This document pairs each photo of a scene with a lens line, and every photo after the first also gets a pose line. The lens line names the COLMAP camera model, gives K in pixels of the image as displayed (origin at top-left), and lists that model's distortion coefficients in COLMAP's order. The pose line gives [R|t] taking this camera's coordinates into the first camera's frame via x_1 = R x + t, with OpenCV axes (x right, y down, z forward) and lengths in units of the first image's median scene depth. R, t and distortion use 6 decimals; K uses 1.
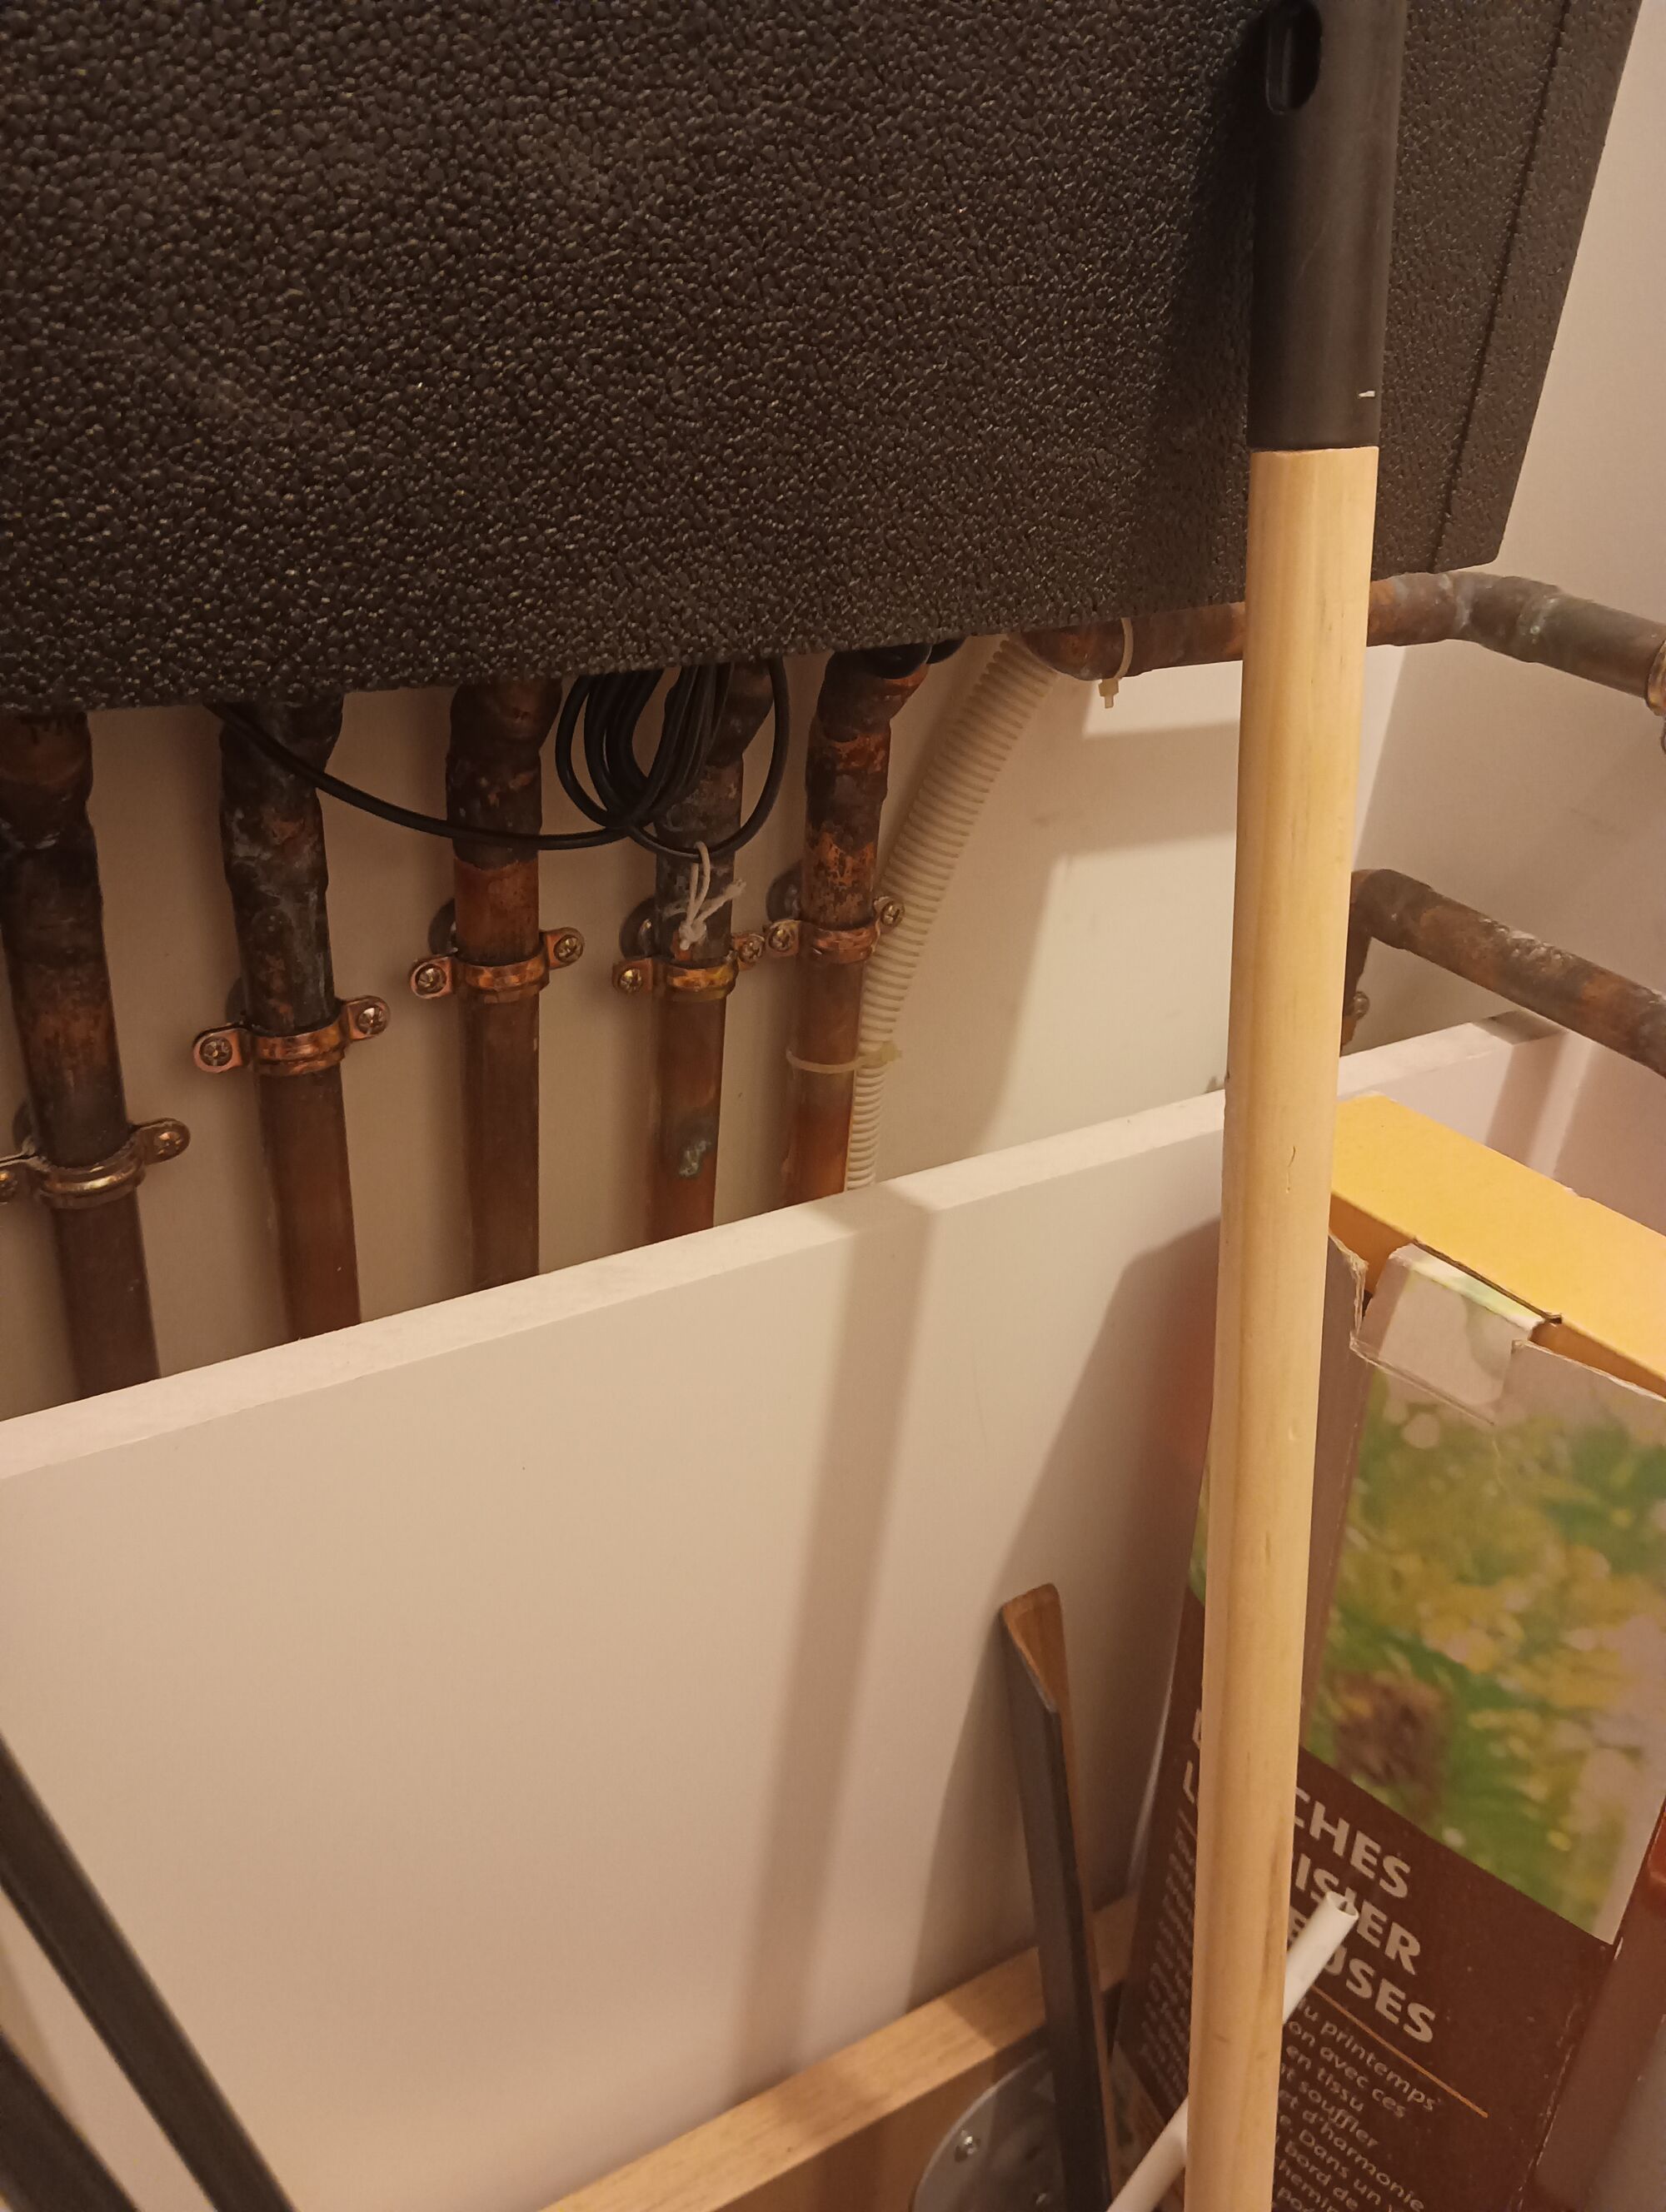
lens RADIAL K [[1819.5, 0, 835.8], [0, 1819.5, 1119.2], [0, 0, 1]] dist [0.007244, -0.059418]
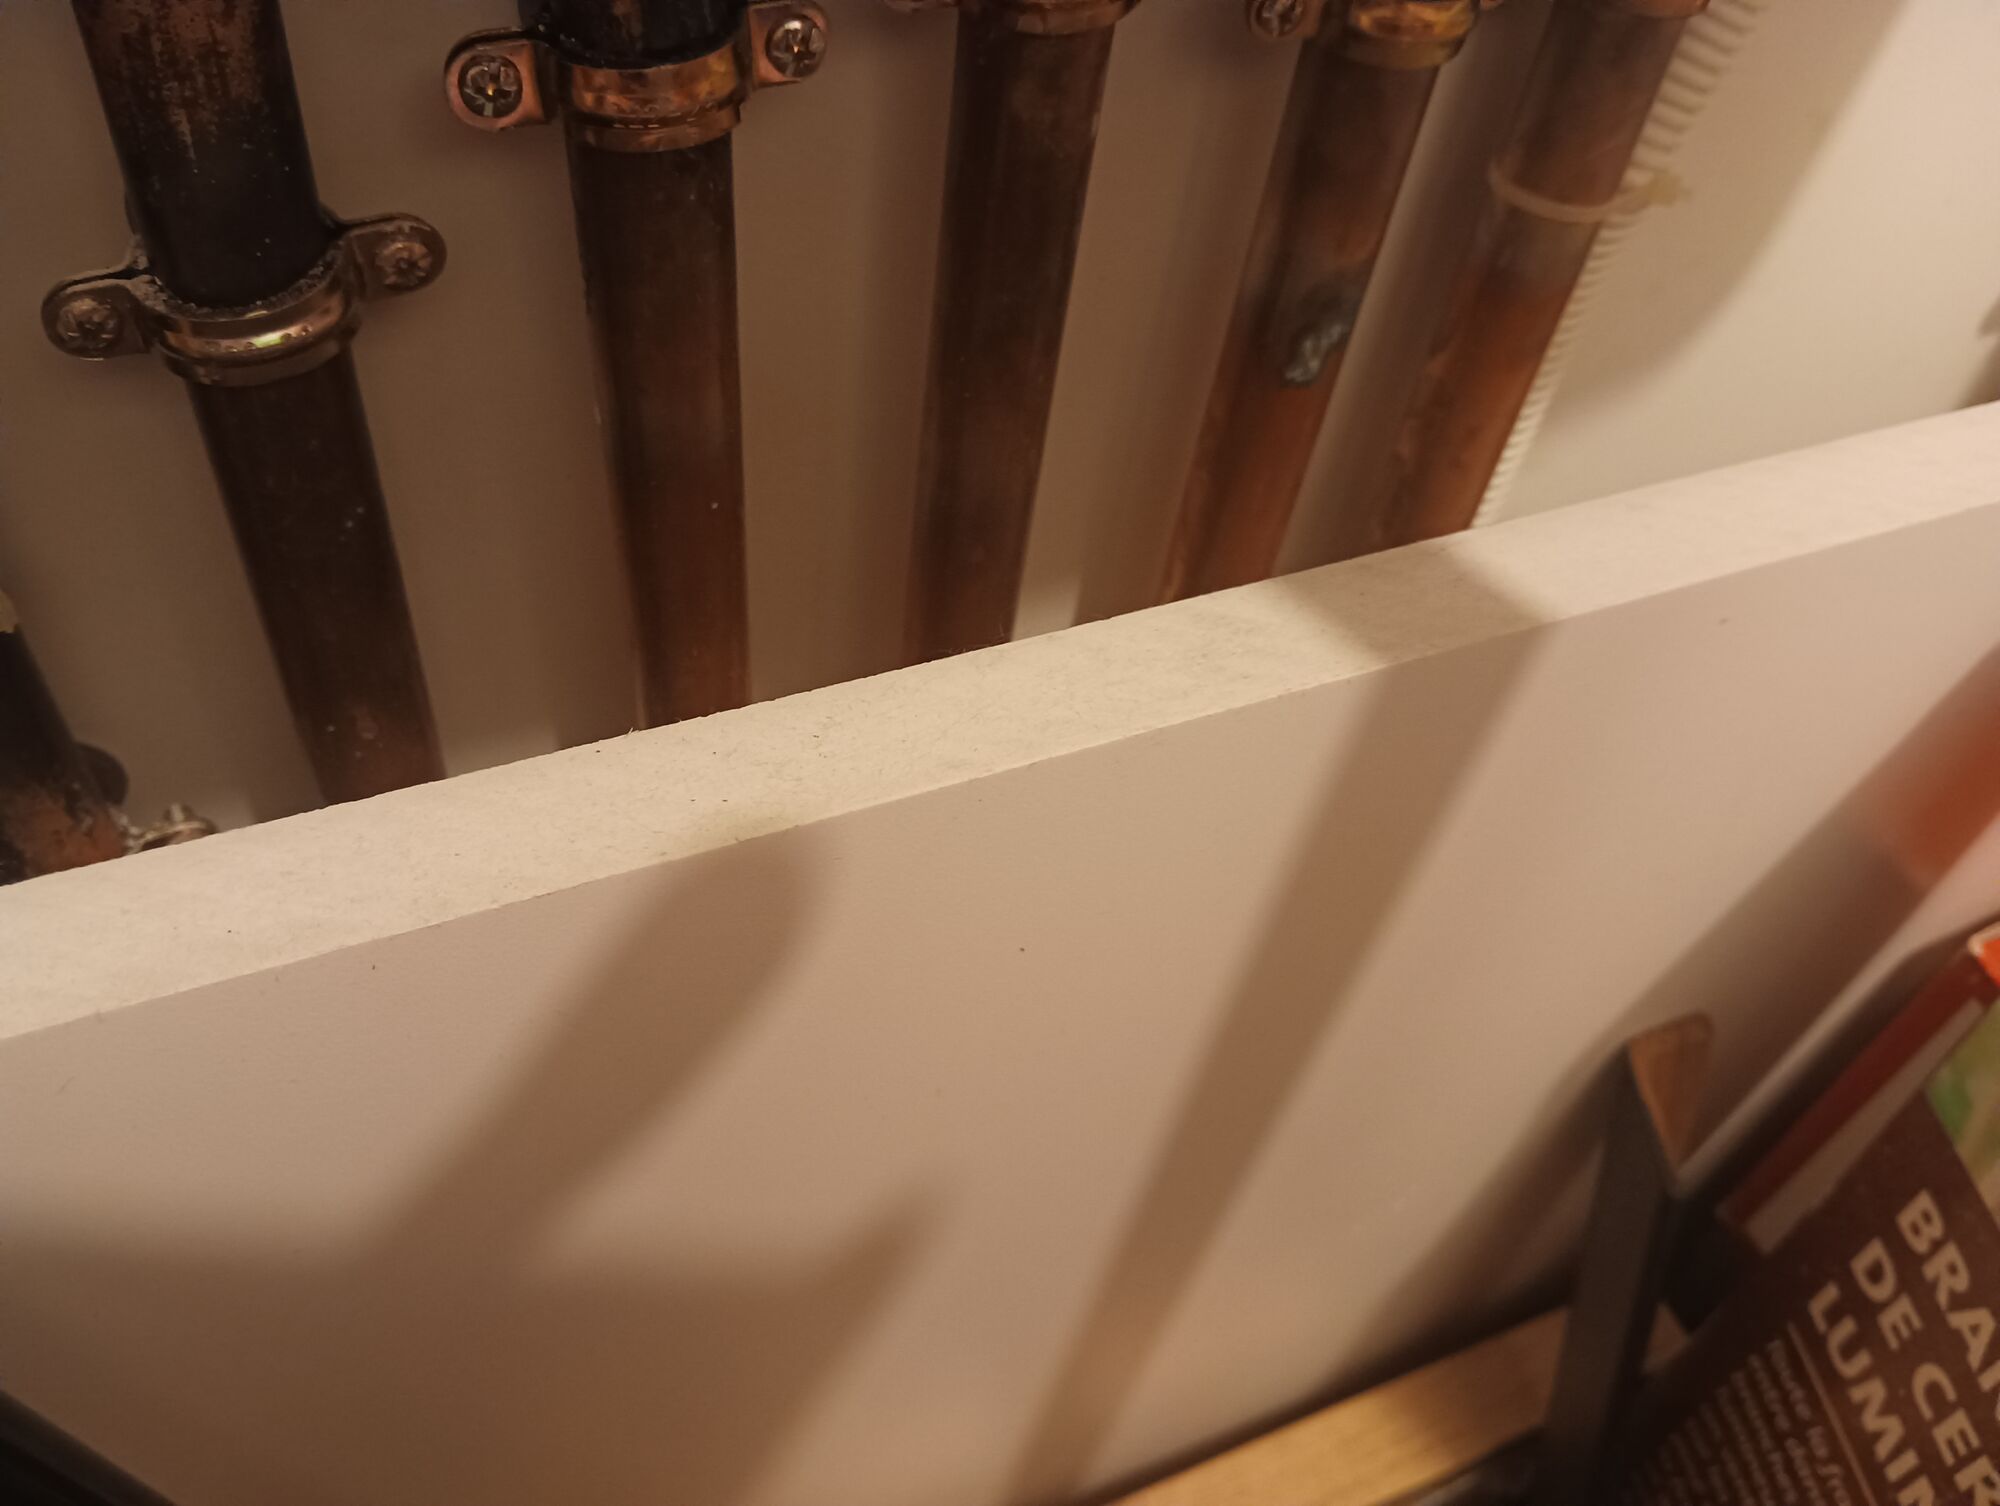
lens RADIAL K [[1644.9, 0, 999.4], [0, 1644.9, 759.9], [0, 0, 1]] dist [0.007244, -0.059418]
pose [[0.989804, 0.126615, -0.065249, -0.148263], [-0.096495, 0.933003, 0.346689, -0.034144], [0.104773, -0.336858, 0.935708, 0.526627]]
